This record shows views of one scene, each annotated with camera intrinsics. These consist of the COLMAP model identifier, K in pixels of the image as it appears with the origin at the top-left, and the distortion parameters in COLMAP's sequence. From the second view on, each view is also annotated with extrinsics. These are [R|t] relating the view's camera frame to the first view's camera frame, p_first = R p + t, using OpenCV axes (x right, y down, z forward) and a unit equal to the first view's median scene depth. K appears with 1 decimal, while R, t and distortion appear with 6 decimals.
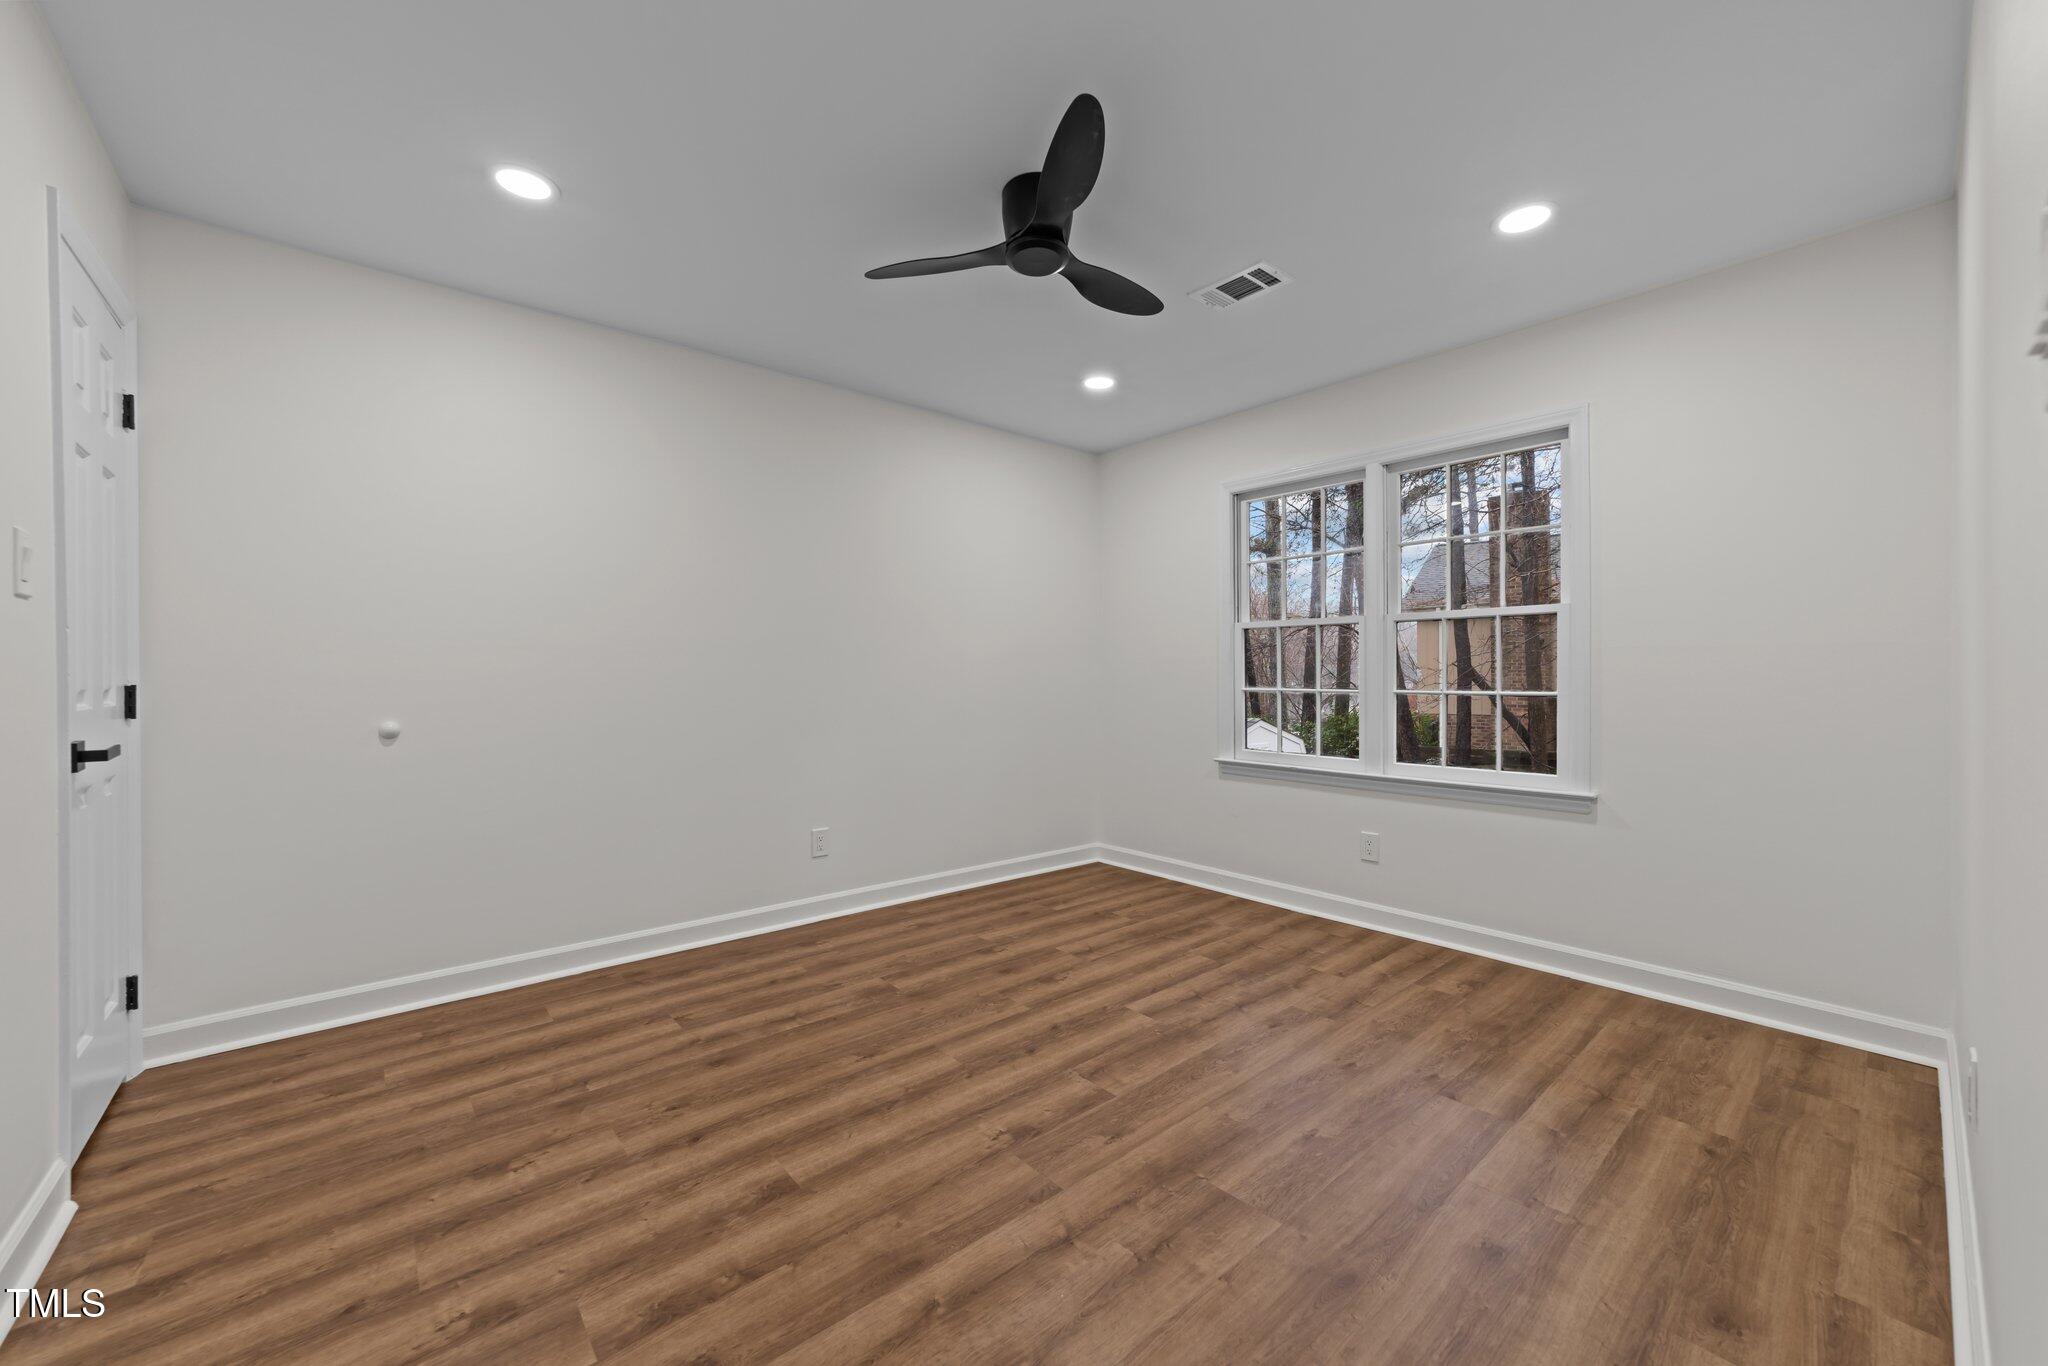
lens RADIAL K [[772.3, 0, 1016.6], [0, 772.3, 686.2], [0, 0, 1]] dist [0.000590, 0.000214]
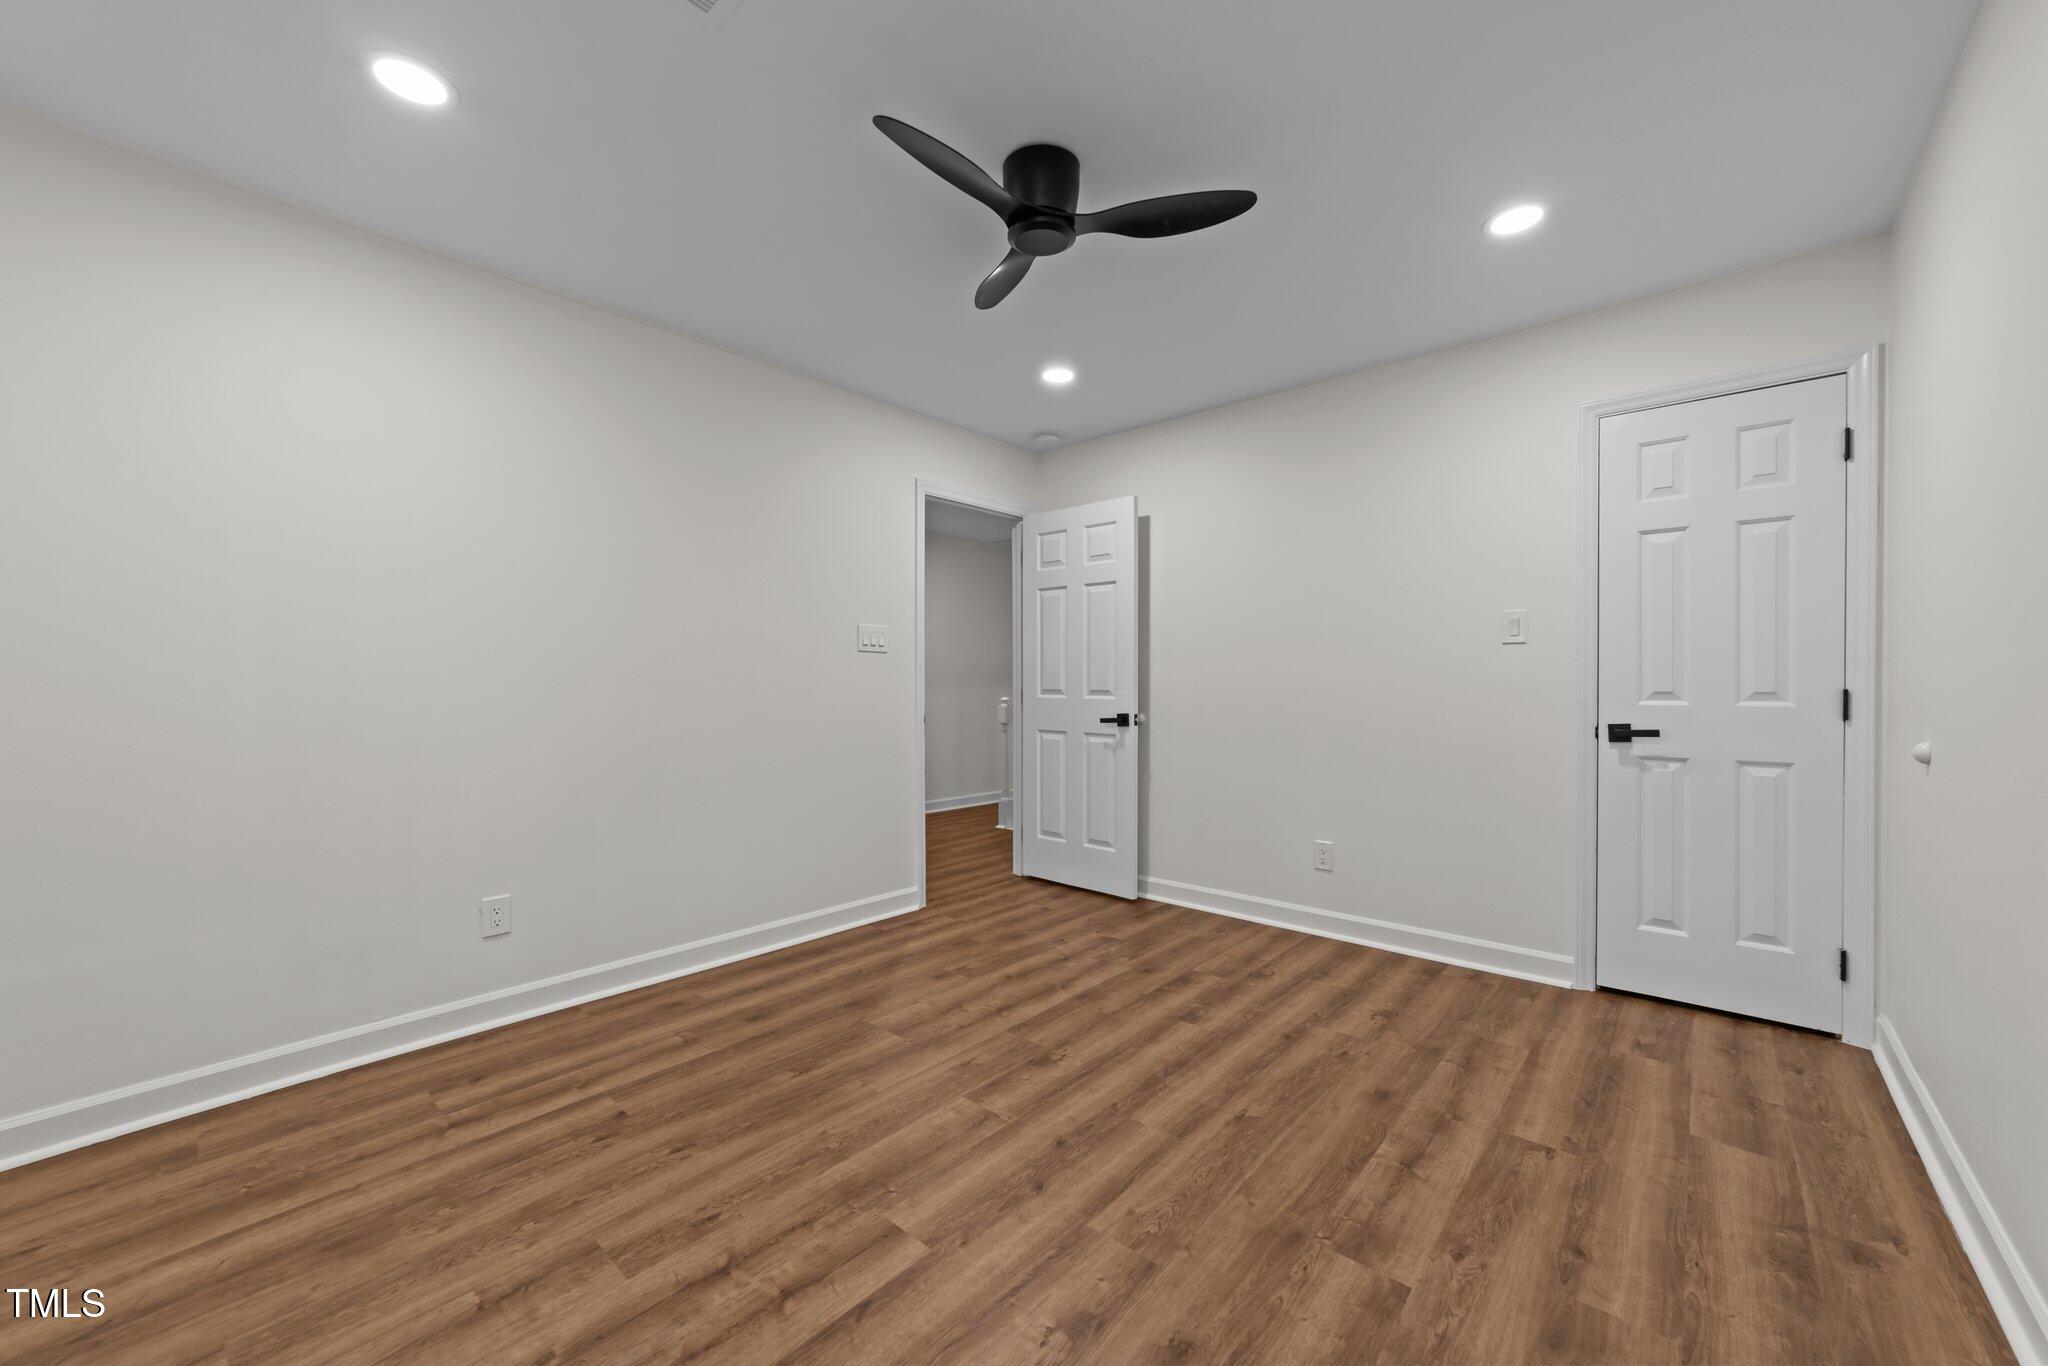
lens RADIAL K [[772.3, 0, 1016.6], [0, 772.3, 686.2], [0, 0, 1]] dist [0.000590, 0.000214]
pose [[-0.990568, 0.004224, -0.136960, 0.190526], [0.002106, 0.999876, 0.015609, -0.026148], [0.137009, 0.015173, -0.990454, 1.958860]]
